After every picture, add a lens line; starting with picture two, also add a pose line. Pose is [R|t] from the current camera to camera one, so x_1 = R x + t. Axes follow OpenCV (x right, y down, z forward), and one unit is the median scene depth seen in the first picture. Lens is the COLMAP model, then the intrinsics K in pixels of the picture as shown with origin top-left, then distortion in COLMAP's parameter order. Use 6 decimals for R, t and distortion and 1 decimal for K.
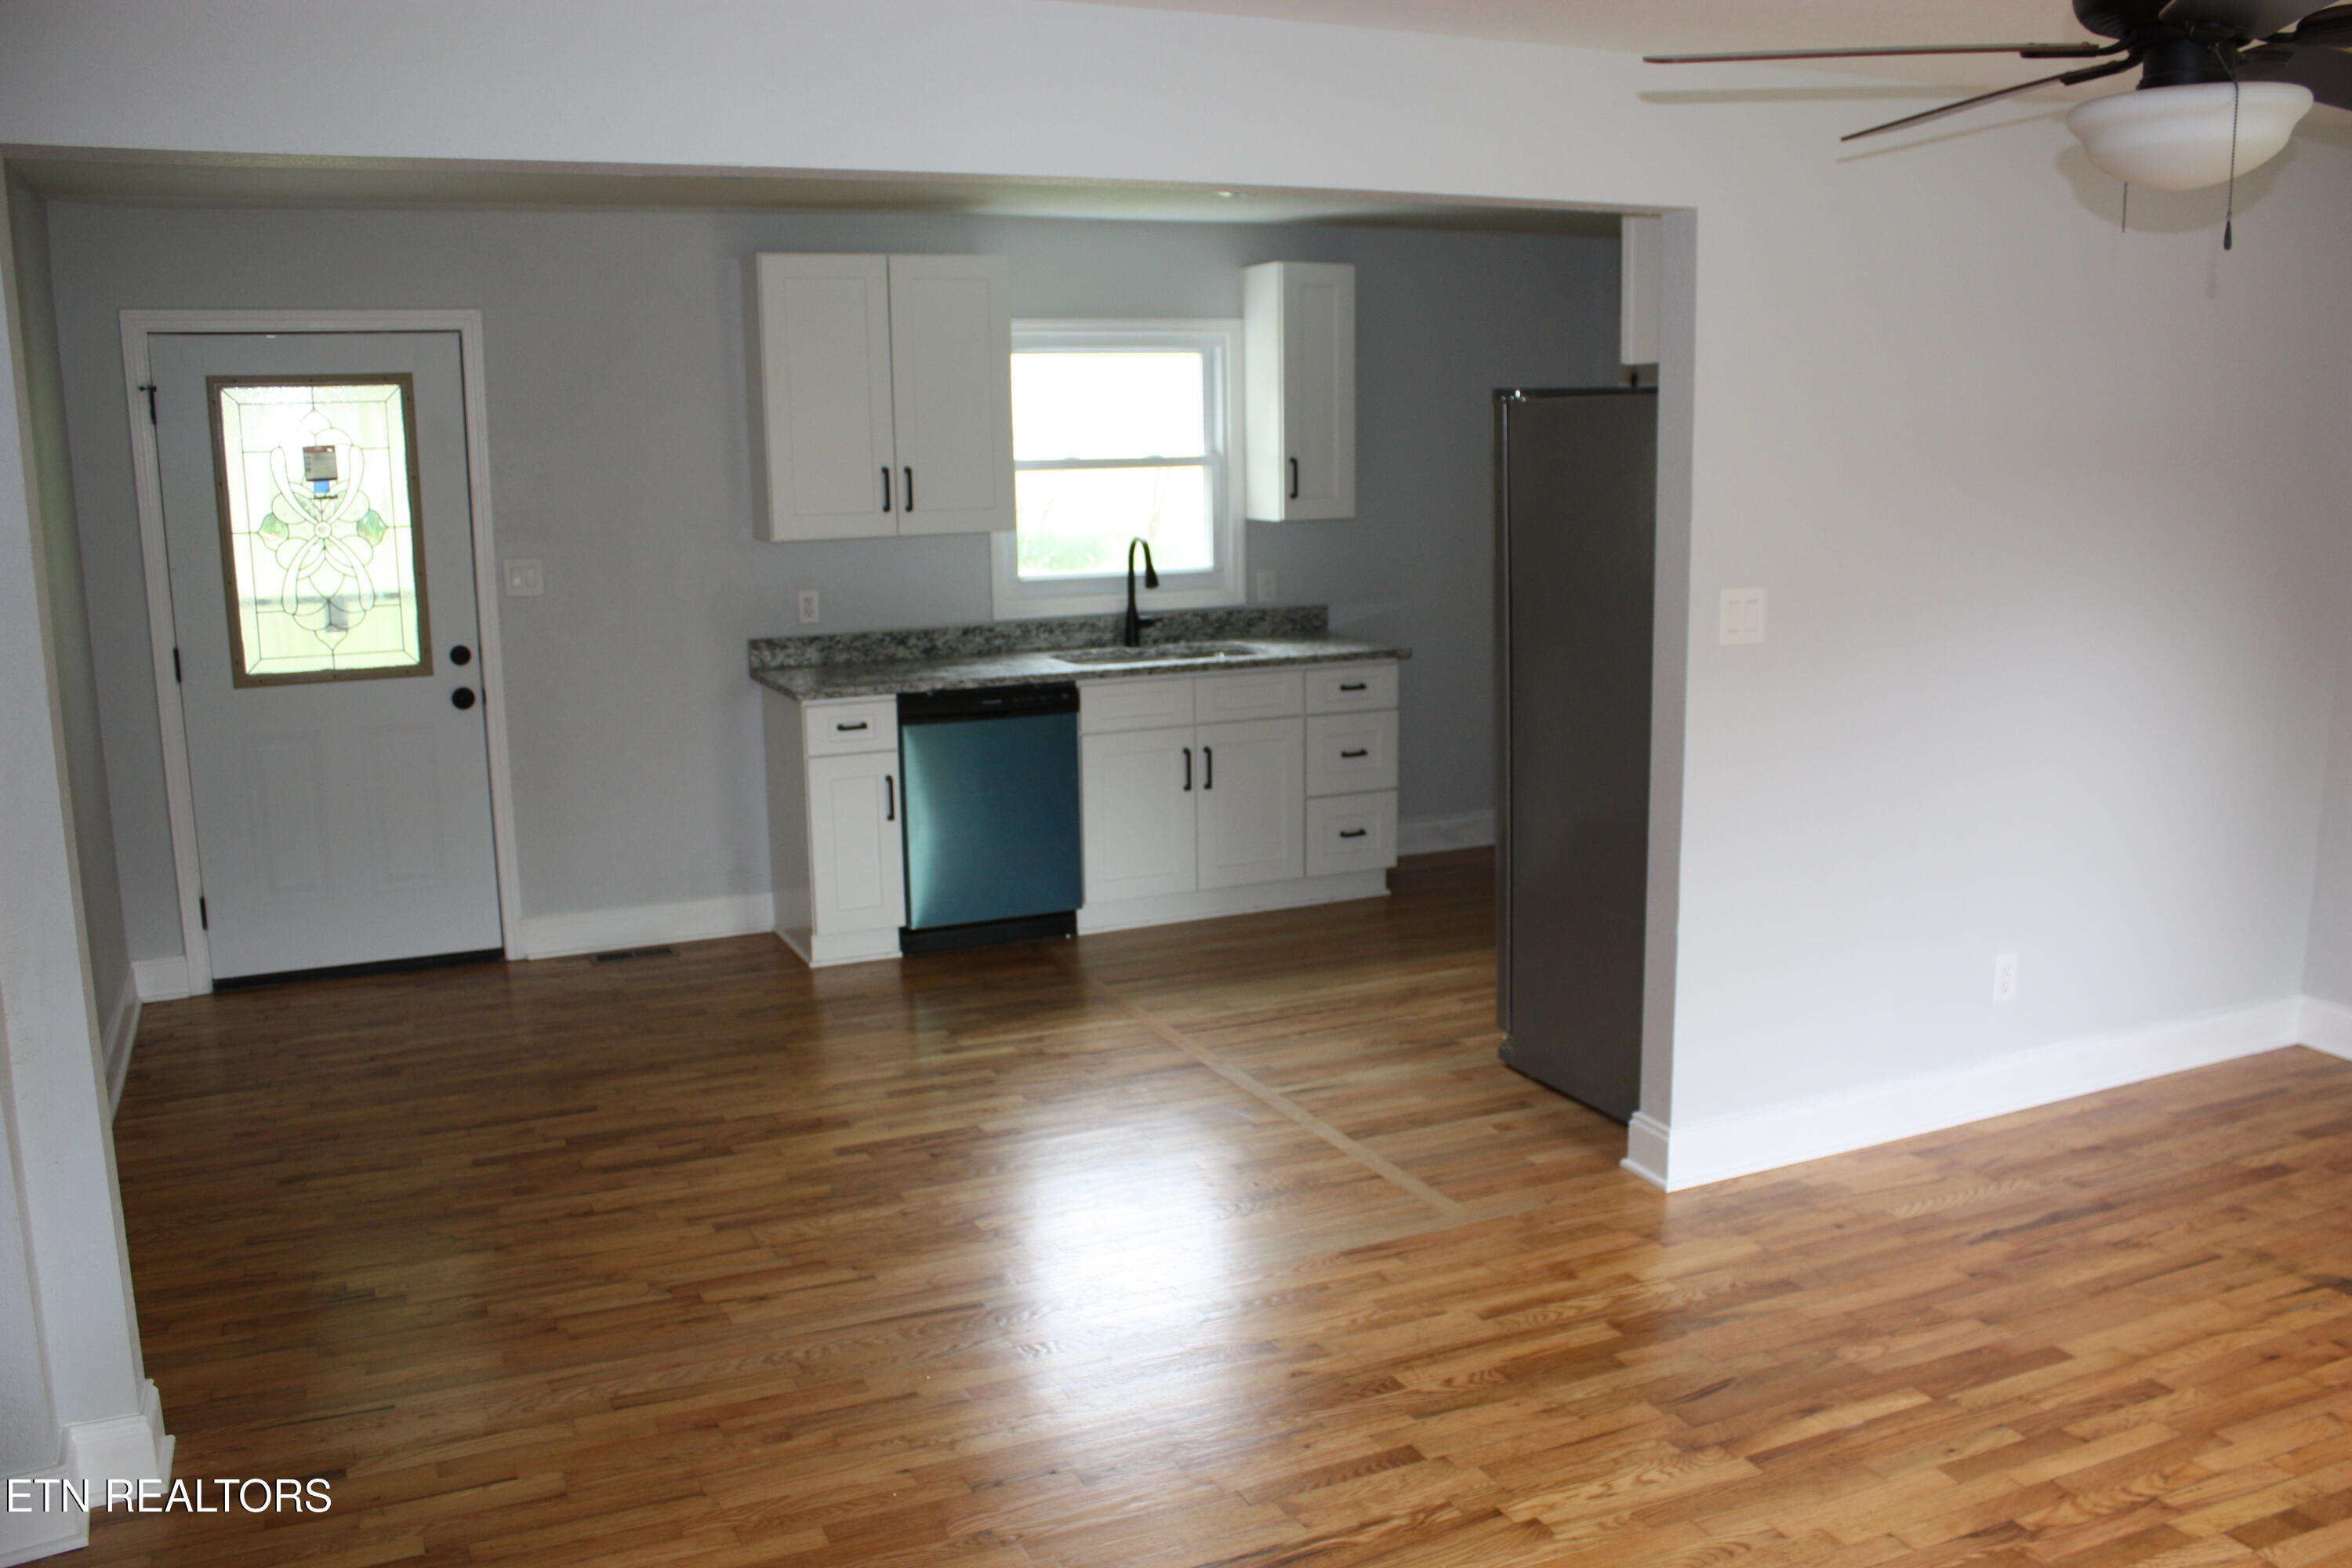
lens RADIAL K [[1972.6, 0, 1192.3], [0, 1972.6, 780.9], [0, 0, 1]] dist [-0.165183, 0.132050]
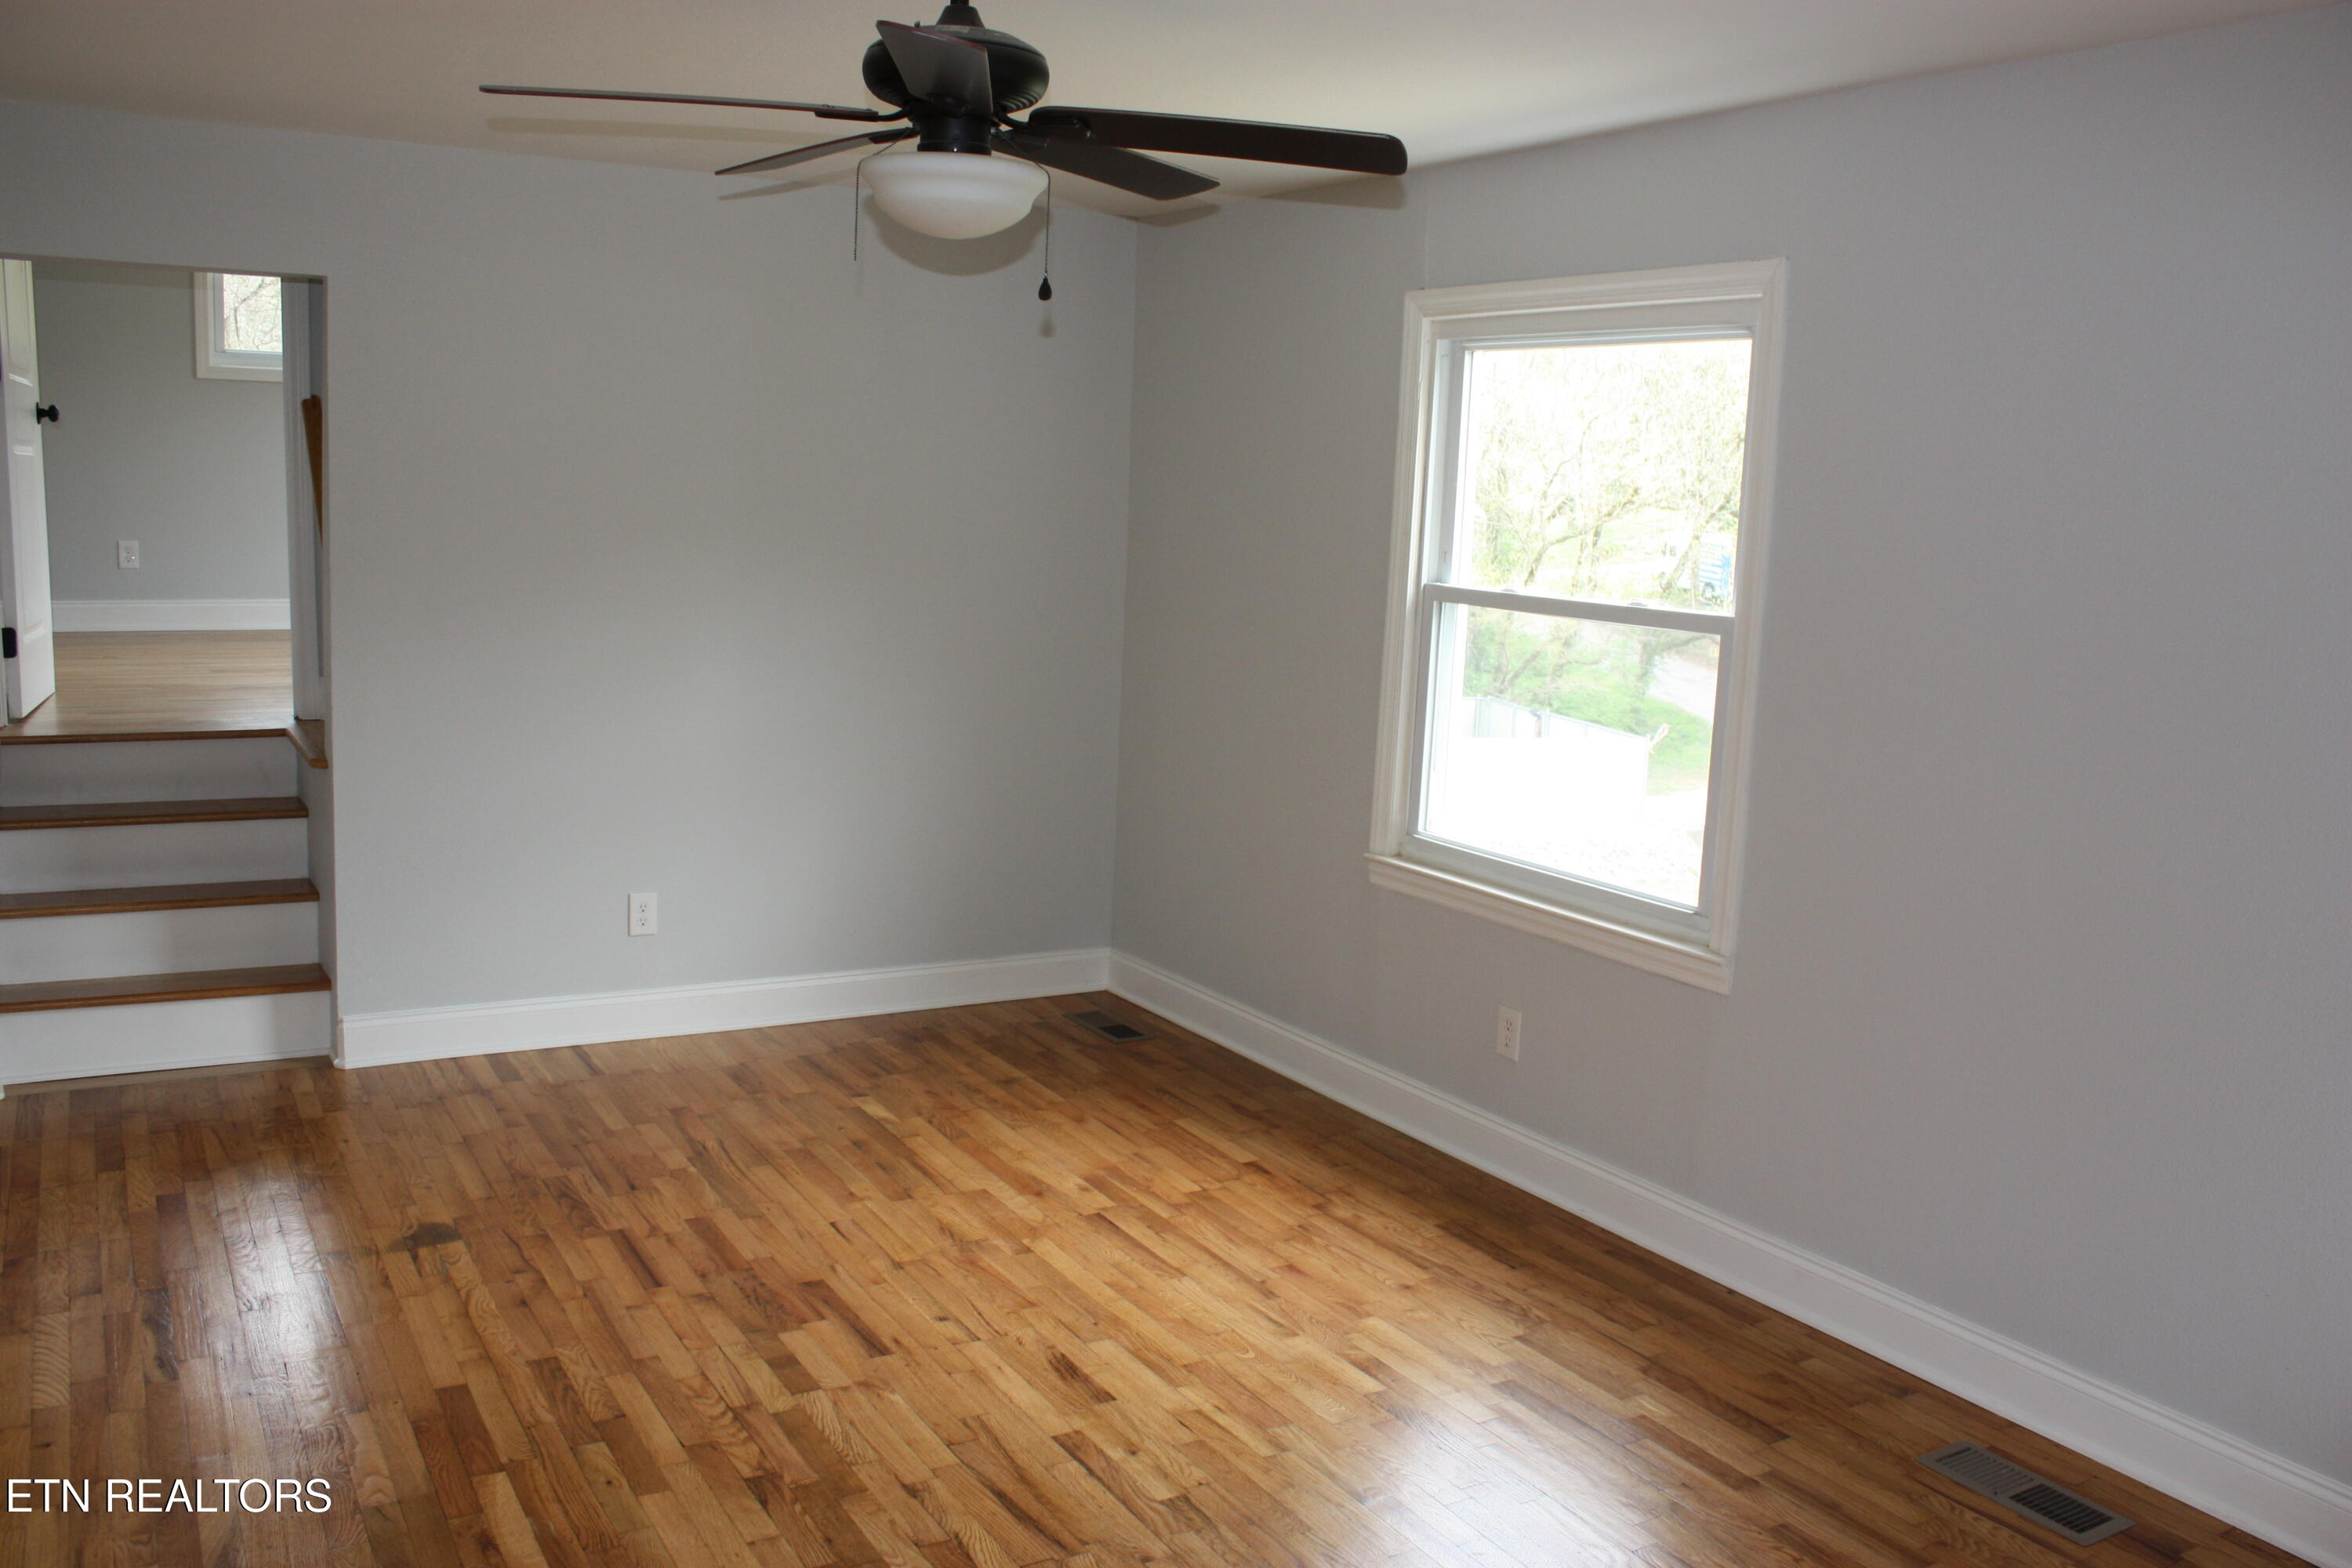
lens RADIAL K [[1972.6, 0, 1220.4], [0, 1972.6, 804.3], [0, 0, 1]] dist [-0.165183, 0.132050]
pose [[-0.121143, -0.152034, 0.980923, -0.362456], [0.132735, 0.976845, 0.167795, -0.072122], [-0.983720, 0.150530, -0.098158, 0.492934]]
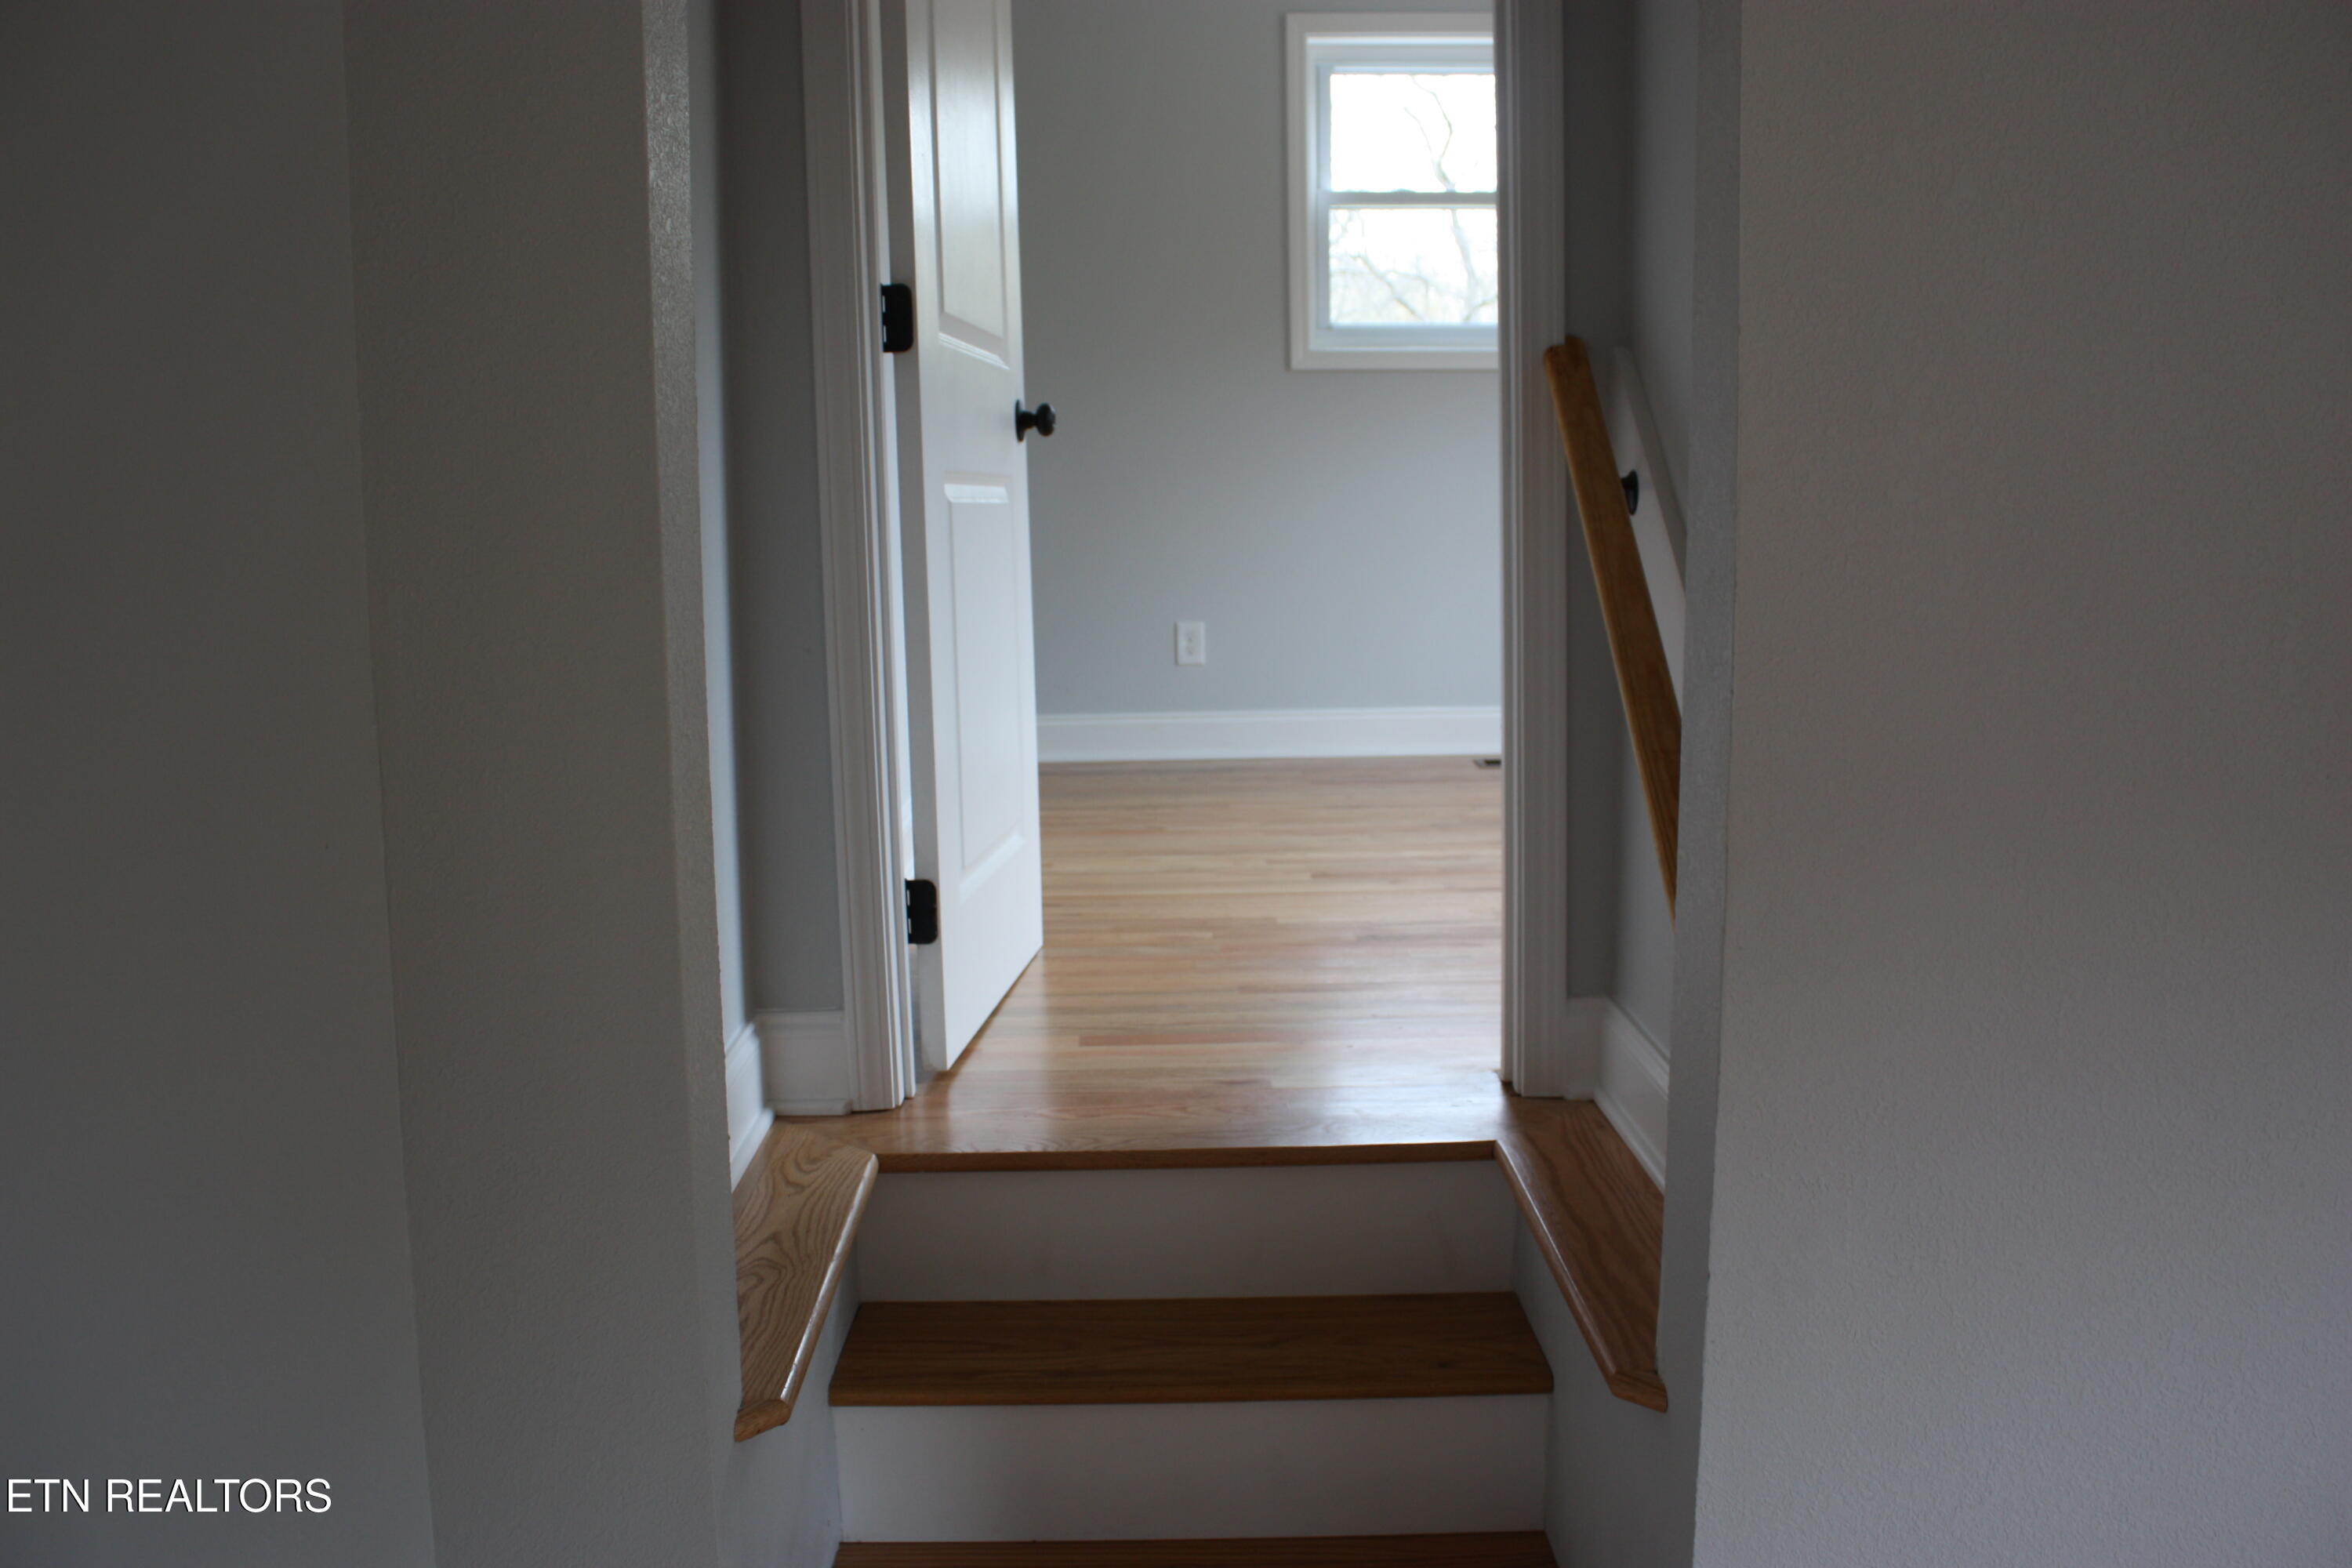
lens RADIAL K [[1972.6, 0, 1179.6], [0, 1972.6, 783.5], [0, 0, 1]] dist [-0.165183, 0.132050]
pose [[0.404529, -0.131026, 0.905090, 0.410166], [0.170831, 0.983090, 0.065966, -0.134593], [-0.898428, 0.127932, 0.420072, 0.793531]]
